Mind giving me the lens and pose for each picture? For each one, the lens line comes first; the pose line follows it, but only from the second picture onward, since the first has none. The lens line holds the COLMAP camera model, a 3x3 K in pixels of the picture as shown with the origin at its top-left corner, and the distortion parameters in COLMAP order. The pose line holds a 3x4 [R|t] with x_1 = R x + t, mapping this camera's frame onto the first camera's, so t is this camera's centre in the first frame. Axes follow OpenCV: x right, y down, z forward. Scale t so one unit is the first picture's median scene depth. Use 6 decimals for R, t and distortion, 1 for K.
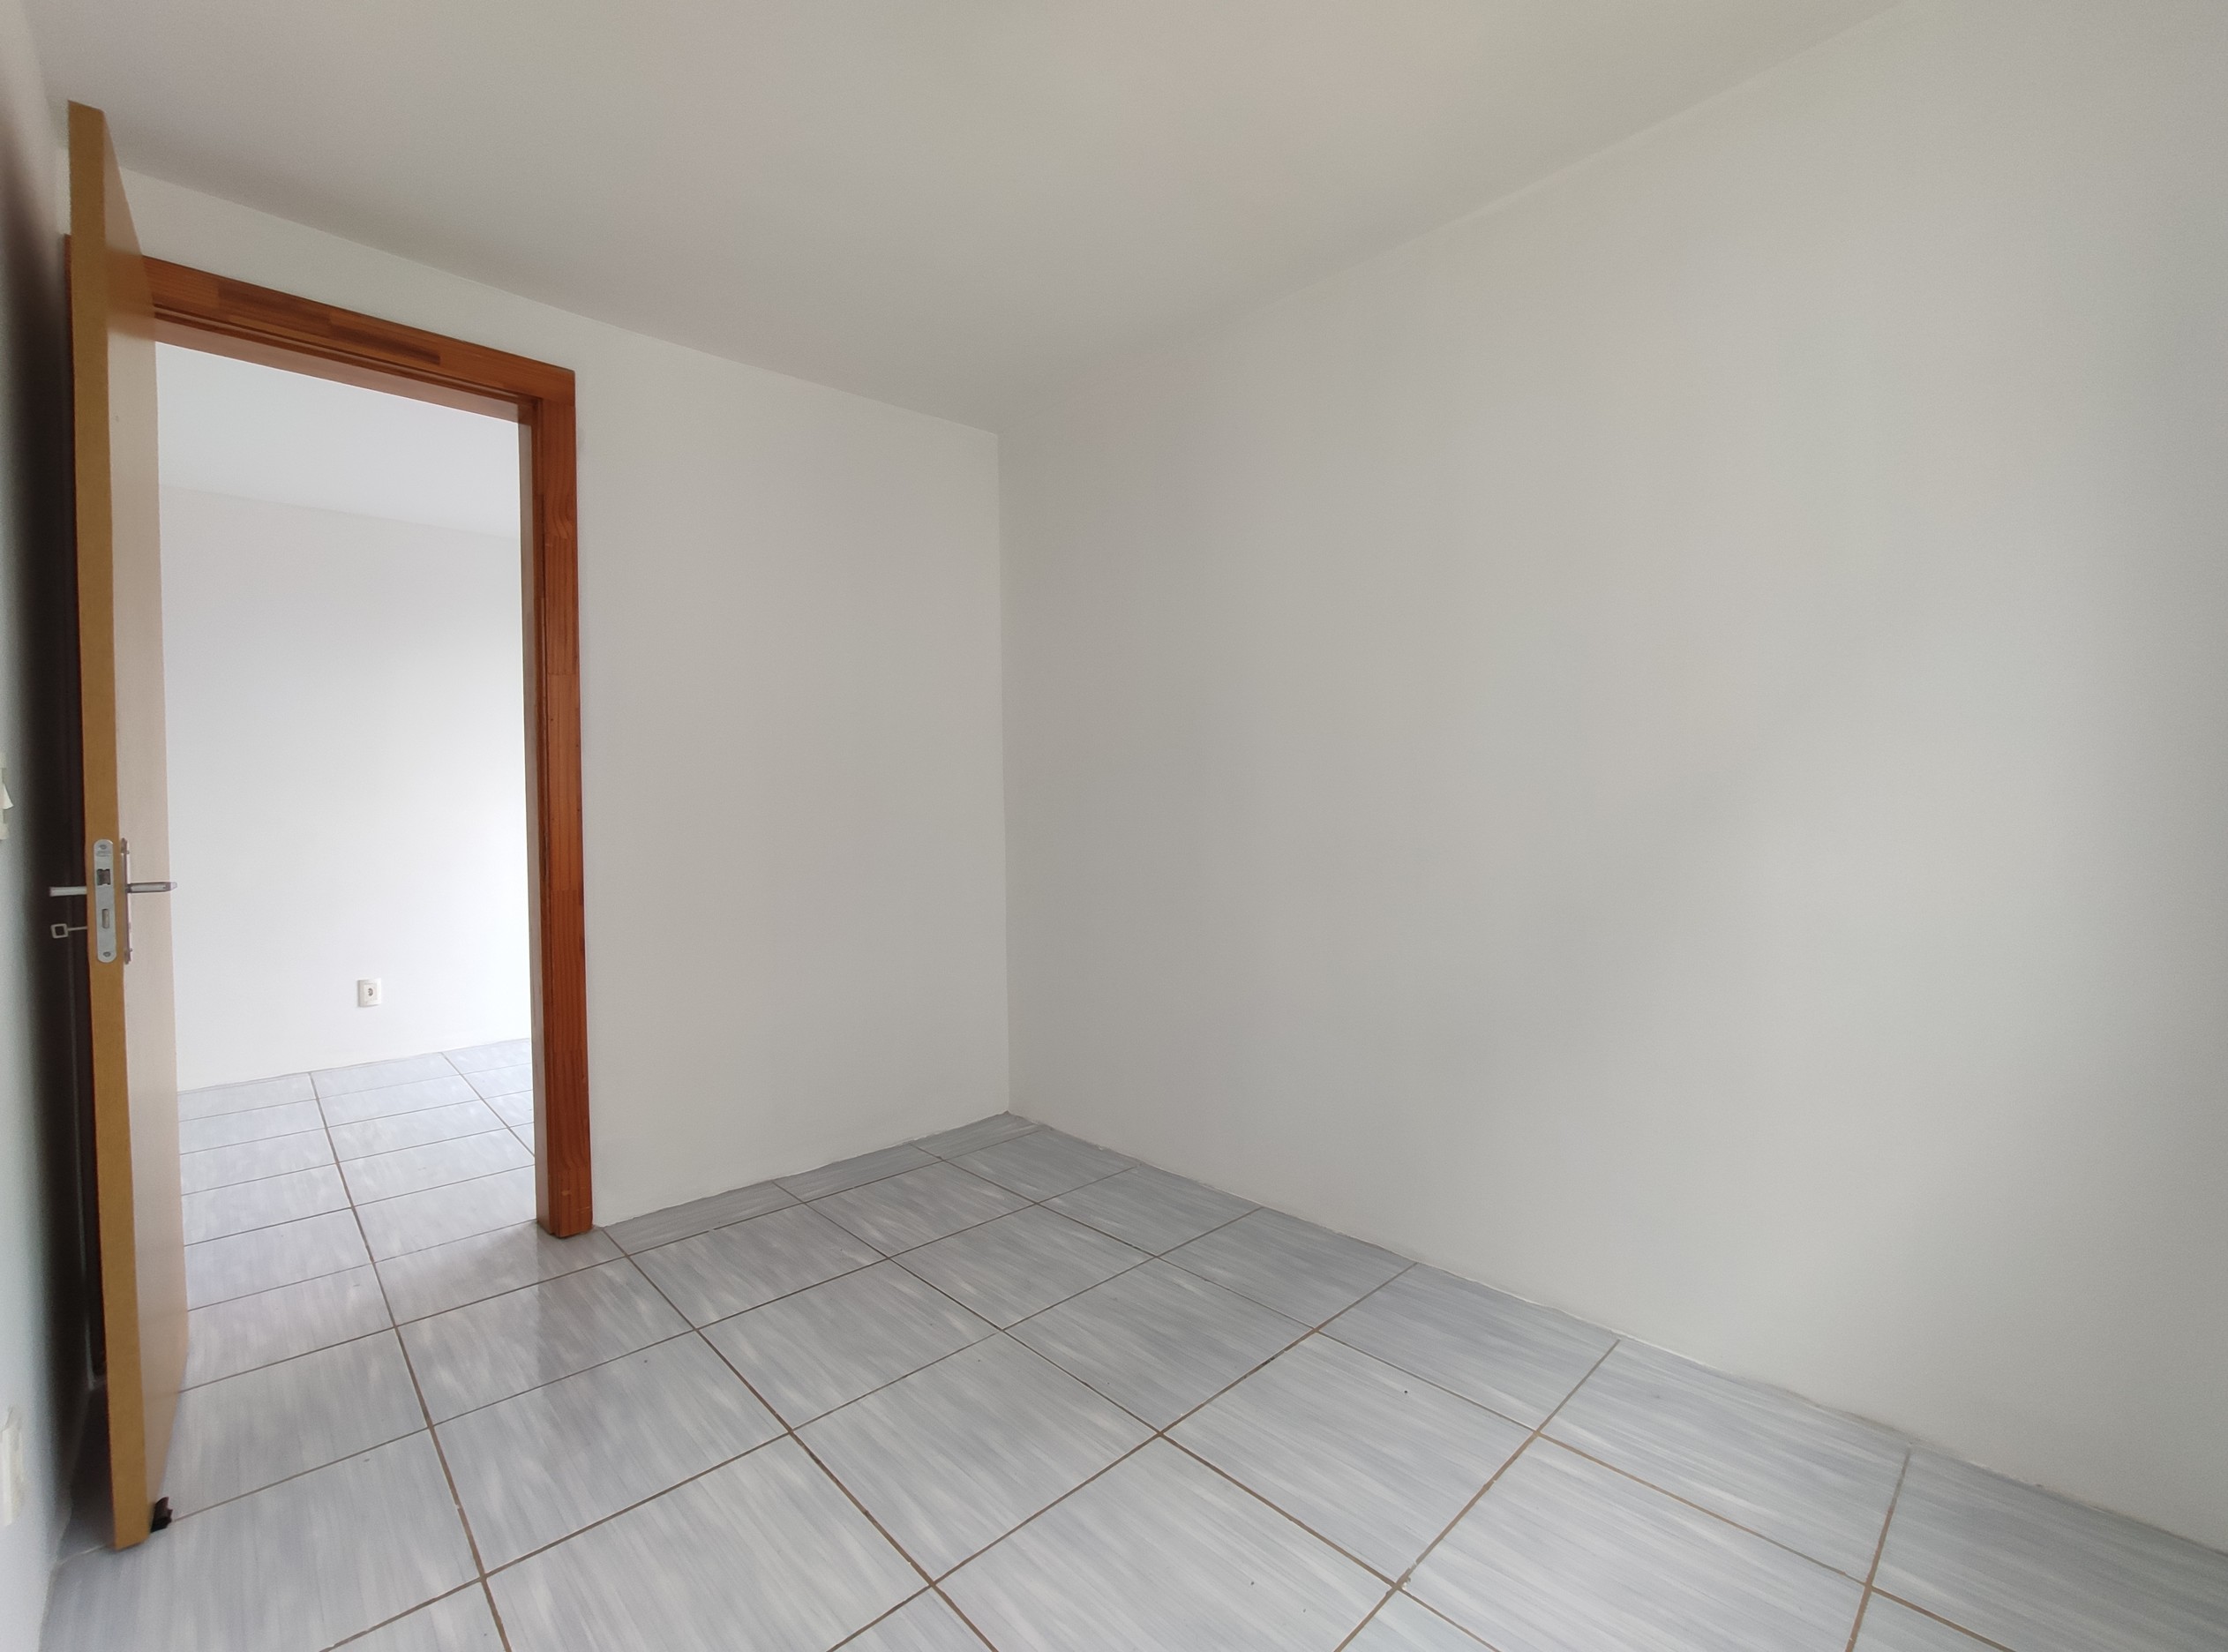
lens RADIAL K [[961.0, 0, 1121.9], [0, 961.0, 827.2], [0, 0, 1]] dist [-0.018356, 0.009405]
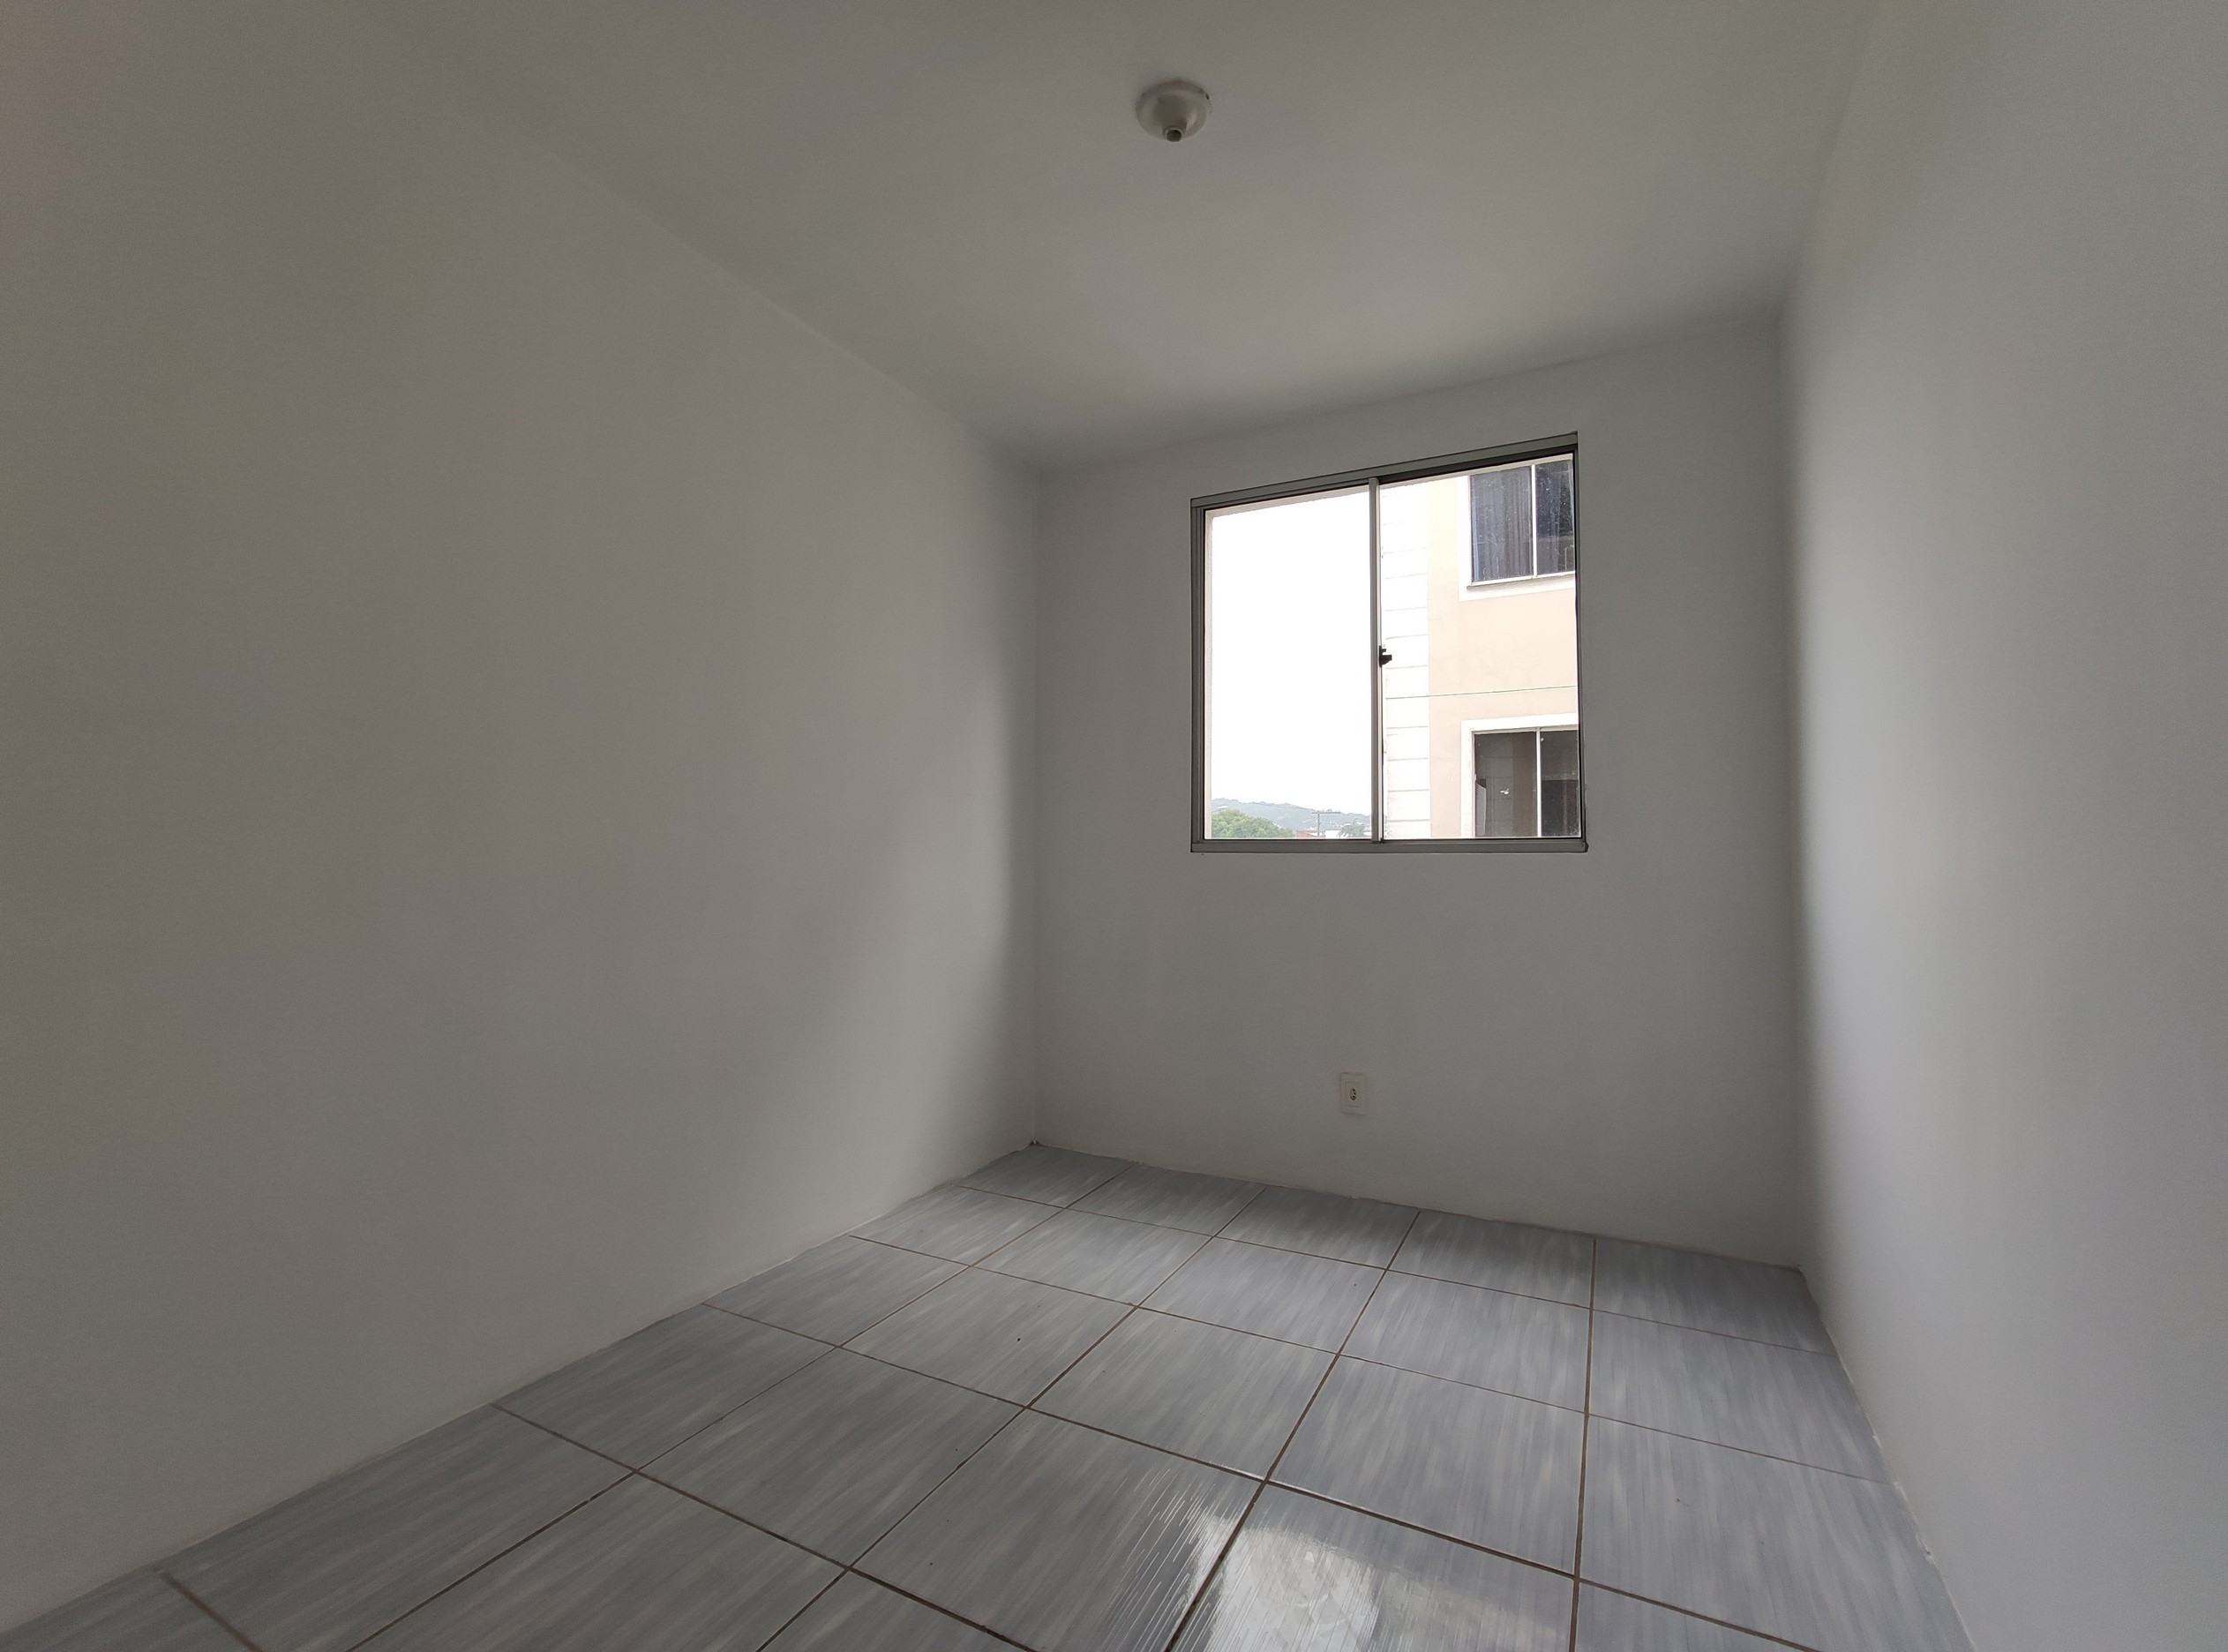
lens RADIAL K [[961.0, 0, 1121.9], [0, 961.0, 827.2], [0, 0, 1]] dist [-0.018356, 0.009405]
pose [[-0.326411, 0.047835, 0.944017, -0.798511], [0.020633, 0.998841, -0.043478, 0.031651], [-0.945003, 0.005286, -0.327019, 0.968036]]
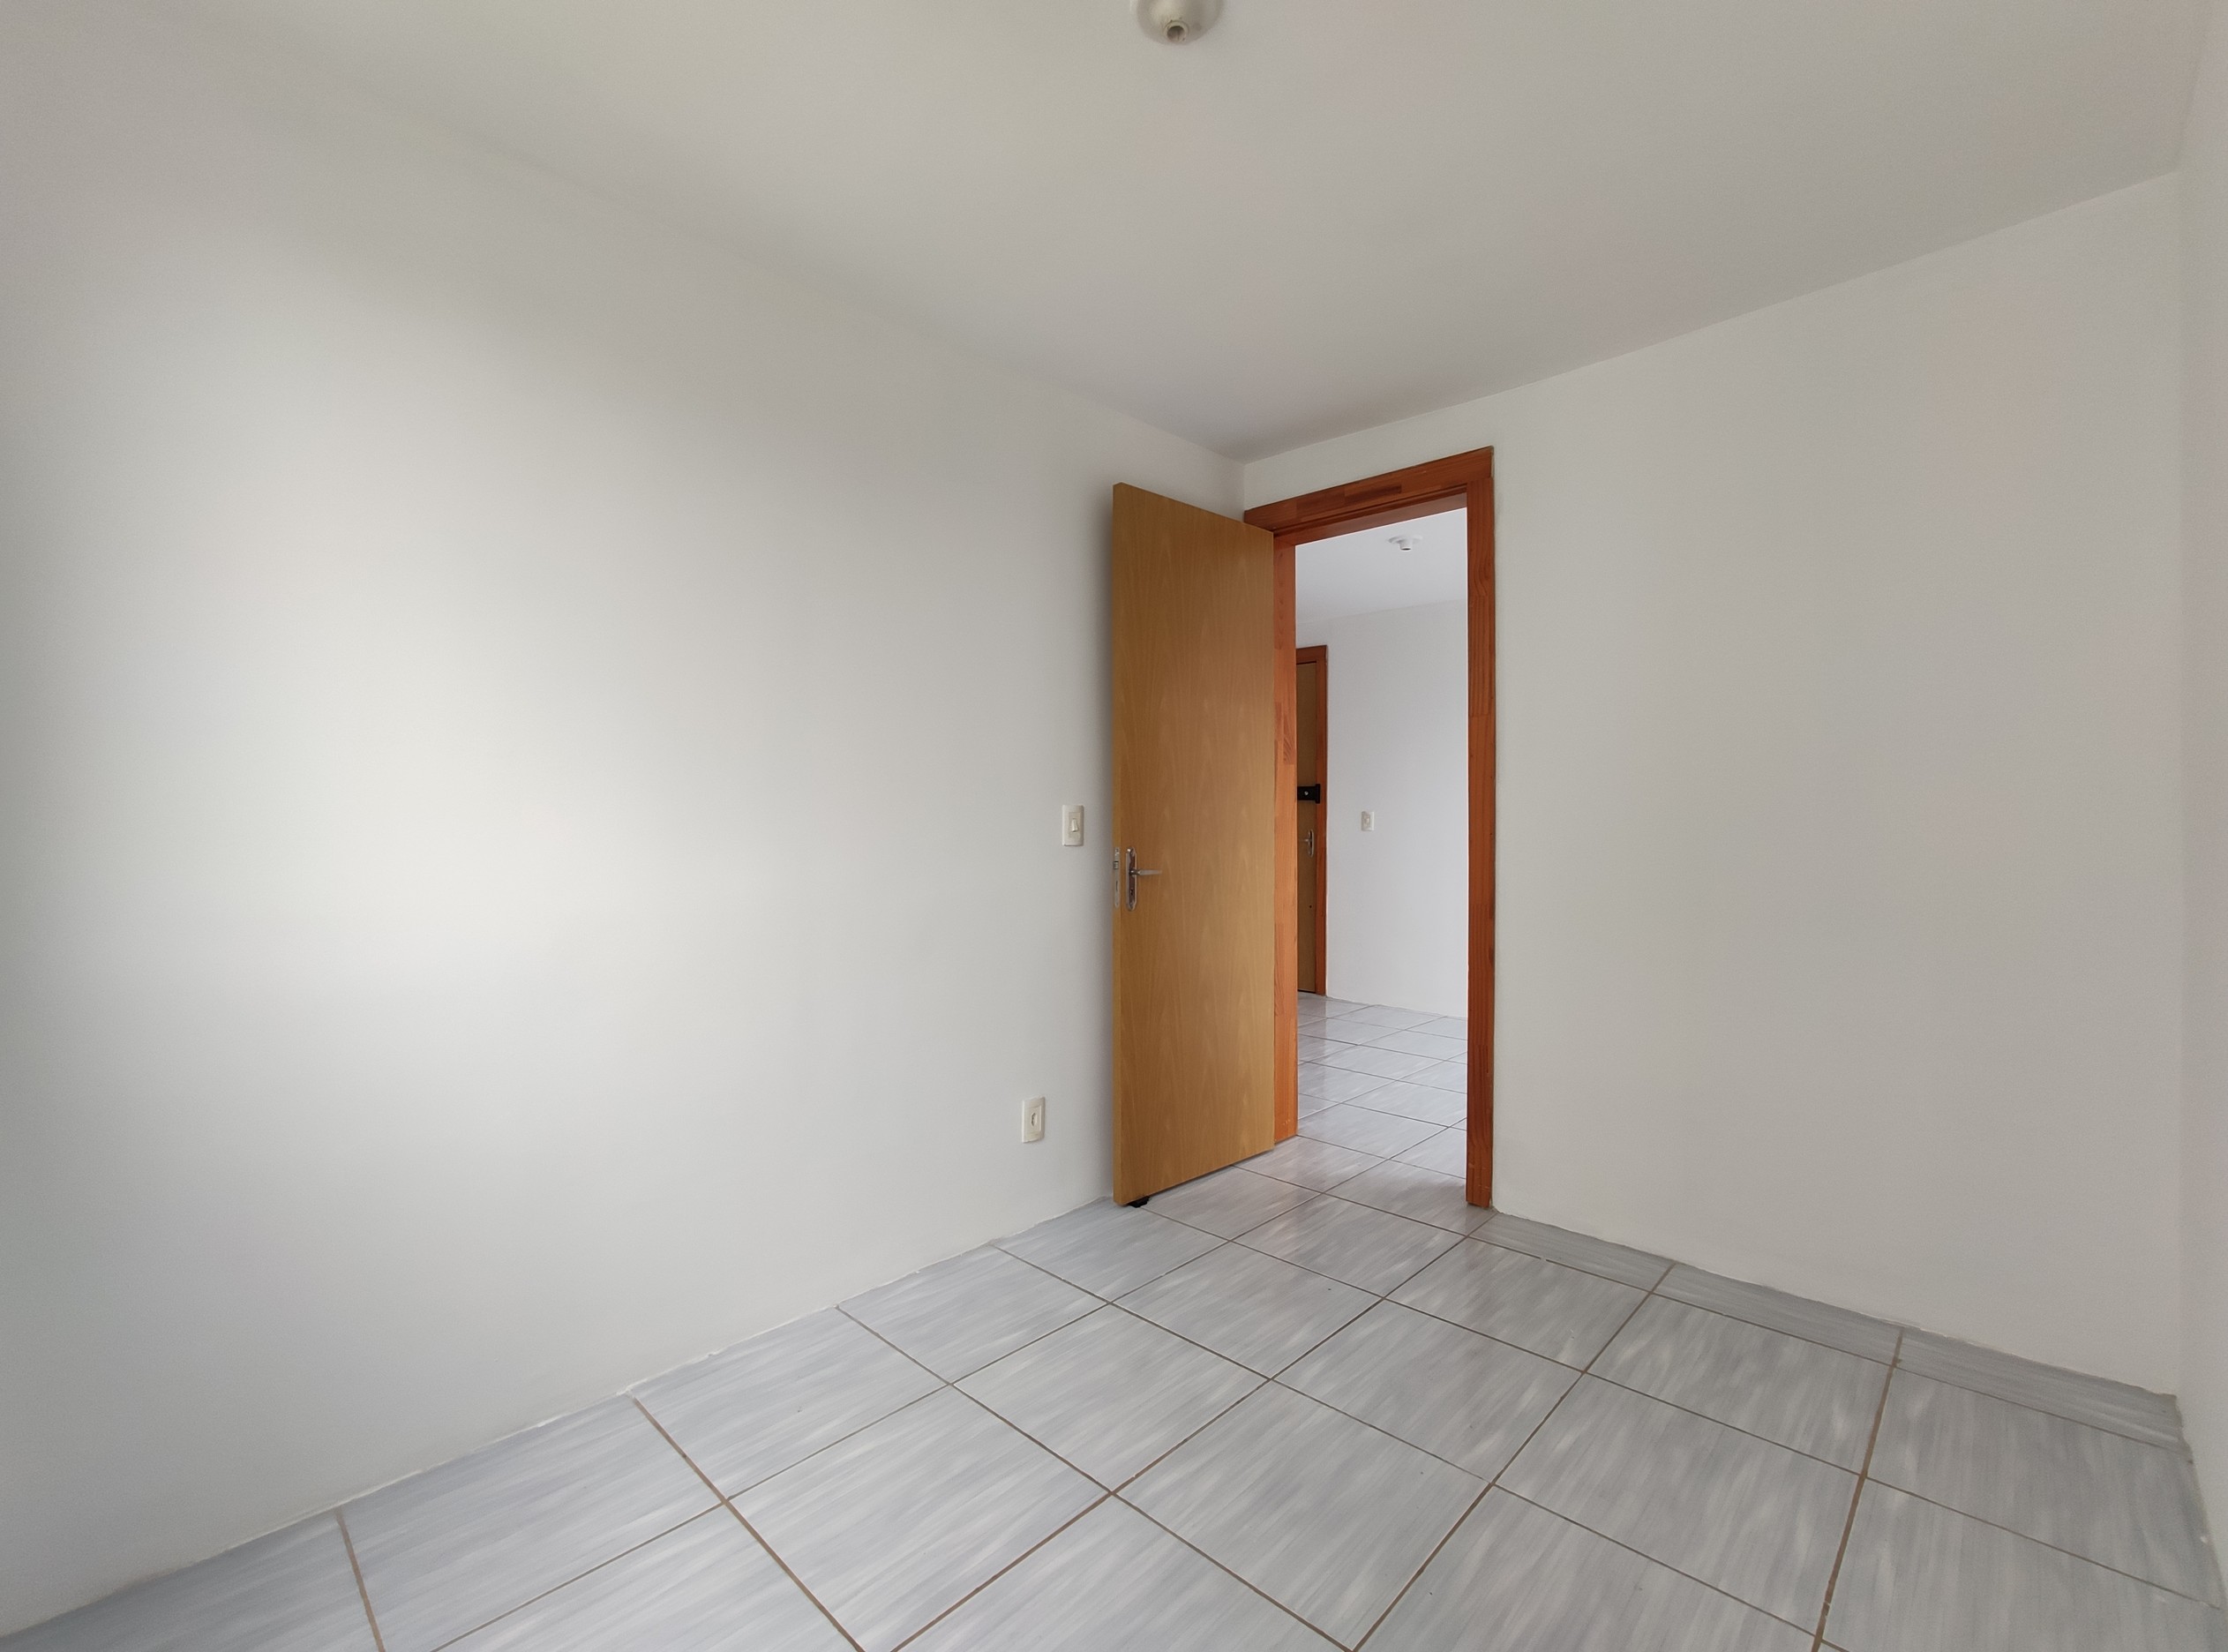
lens RADIAL K [[961.0, 0, 1121.9], [0, 961.0, 827.2], [0, 0, 1]] dist [-0.018356, 0.009405]
pose [[0.050187, 0.018587, -0.998567, 0.622584], [-0.019541, 0.999654, 0.017625, -0.042343], [0.998549, 0.018628, 0.050533, 0.589582]]
